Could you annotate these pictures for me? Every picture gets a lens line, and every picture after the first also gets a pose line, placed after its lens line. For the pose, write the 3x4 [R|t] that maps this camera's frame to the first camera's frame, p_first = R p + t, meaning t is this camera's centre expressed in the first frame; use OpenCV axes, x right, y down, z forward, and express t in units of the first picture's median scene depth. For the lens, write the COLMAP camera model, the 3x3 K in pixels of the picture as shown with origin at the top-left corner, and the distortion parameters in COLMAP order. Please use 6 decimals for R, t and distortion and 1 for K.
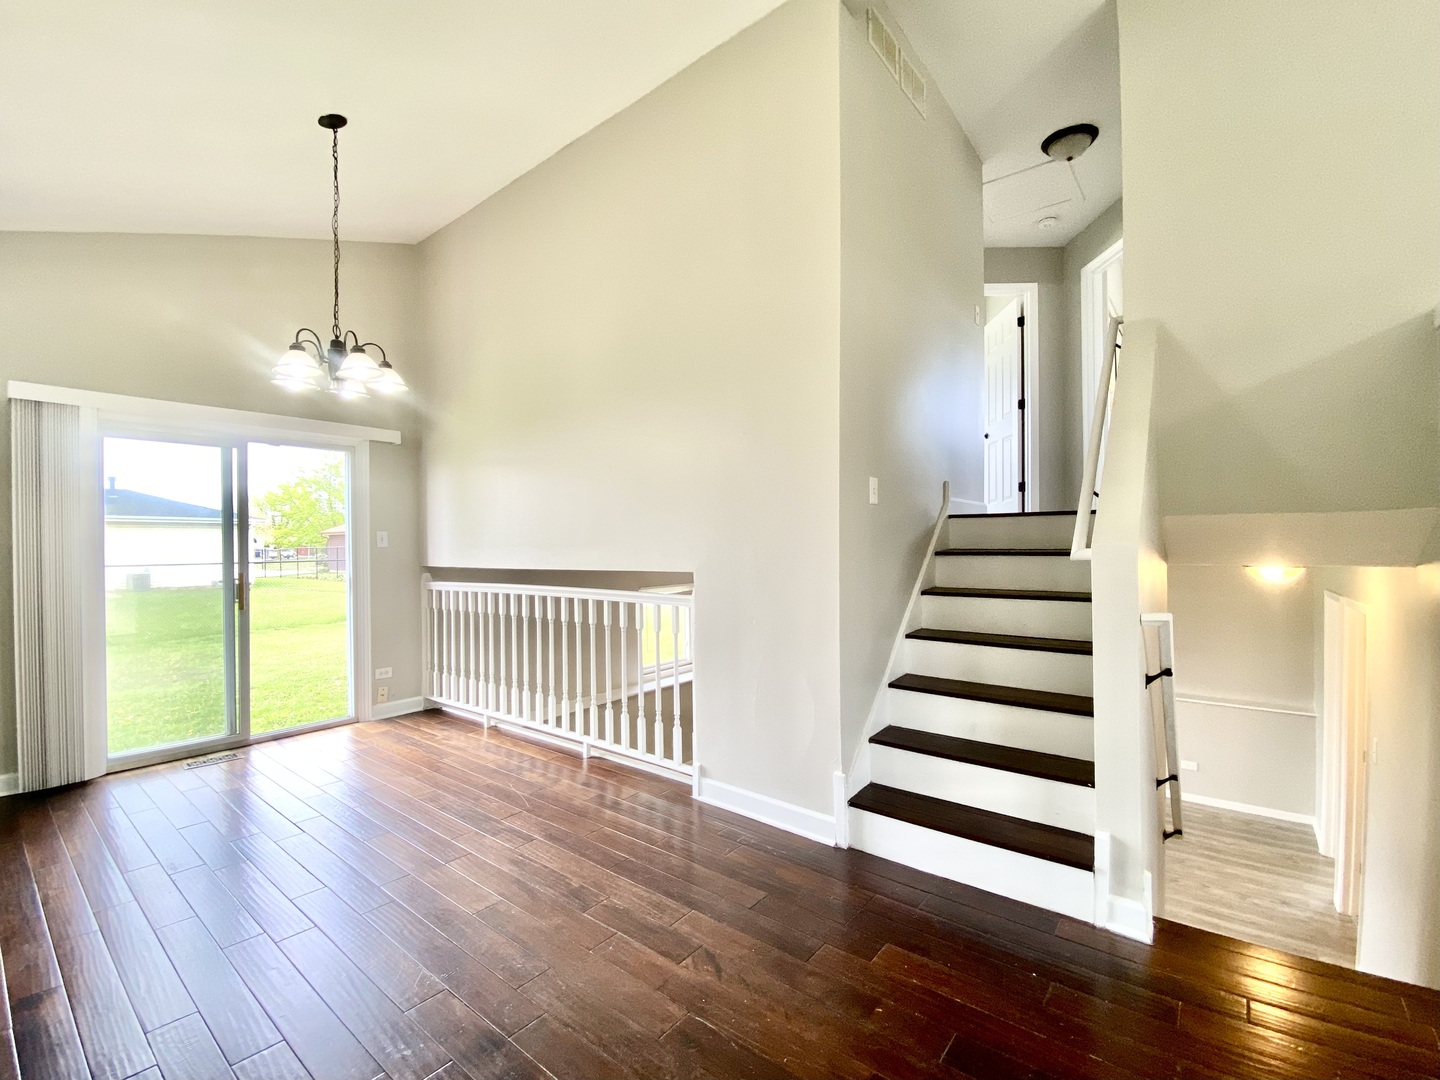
lens RADIAL K [[628.2, 0, 717.2], [0, 628.2, 547.9], [0, 0, 1]] dist [0.000531, -0.015849]
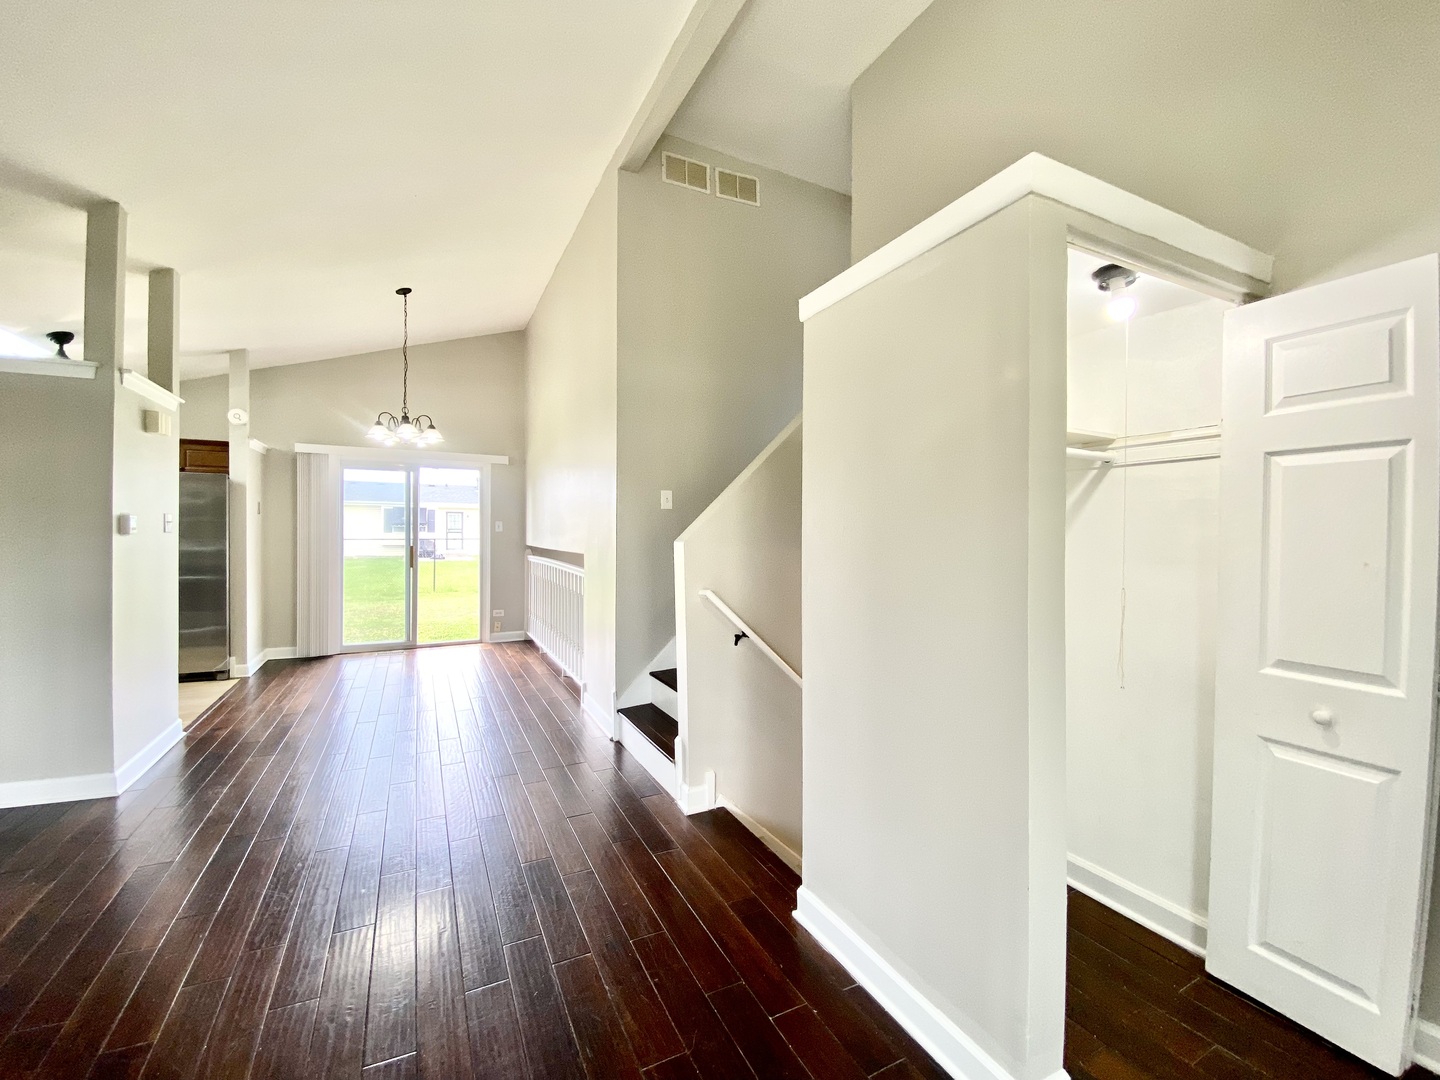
lens RADIAL K [[582.7, 0, 713.9], [0, 582.7, 536.3], [0, 0, 1]] dist [0.013172, -0.016237]
pose [[0.910691, 0.020652, -0.412572, 0.684546], [-0.017926, 0.999784, 0.010476, -0.018382], [0.412699, -0.002145, 0.910865, -0.115245]]
